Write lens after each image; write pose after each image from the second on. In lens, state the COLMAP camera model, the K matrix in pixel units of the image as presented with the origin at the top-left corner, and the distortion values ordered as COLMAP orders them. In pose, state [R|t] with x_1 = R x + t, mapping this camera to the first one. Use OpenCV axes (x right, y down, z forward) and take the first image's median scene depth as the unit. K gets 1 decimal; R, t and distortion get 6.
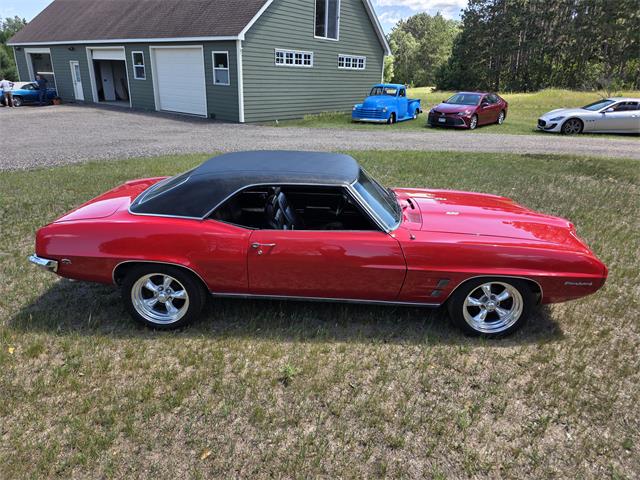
lens RADIAL K [[423.5, 0, 319.4], [0, 423.5, 232.0], [0, 0, 1]] dist [0.071692, -0.059357]
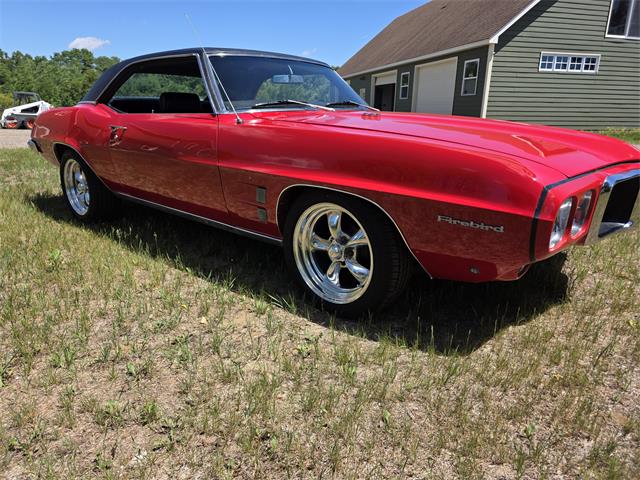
lens RADIAL K [[423.5, 0, 319.4], [0, 423.5, 232.0], [0, 0, 1]] dist [0.071692, -0.059357]
pose [[0.779272, 0.154434, -0.607359, 0.142688], [-0.205653, 0.978509, -0.015057, 0.031742], [0.591981, 0.136639, 0.794285, 0.108405]]
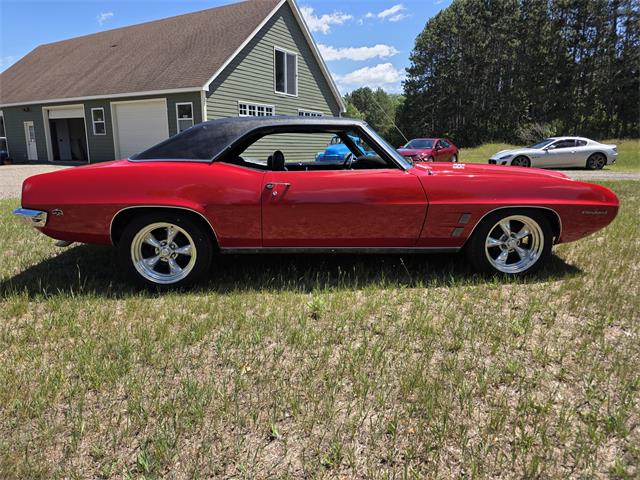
lens RADIAL K [[423.5, 0, 319.4], [0, 423.5, 232.0], [0, 0, 1]] dist [0.071692, -0.059357]
pose [[0.994148, -0.045841, 0.097813, -0.025992], [0.059903, 0.987460, -0.146064, 0.052223], [-0.089891, 0.151068, 0.984428, 0.014611]]
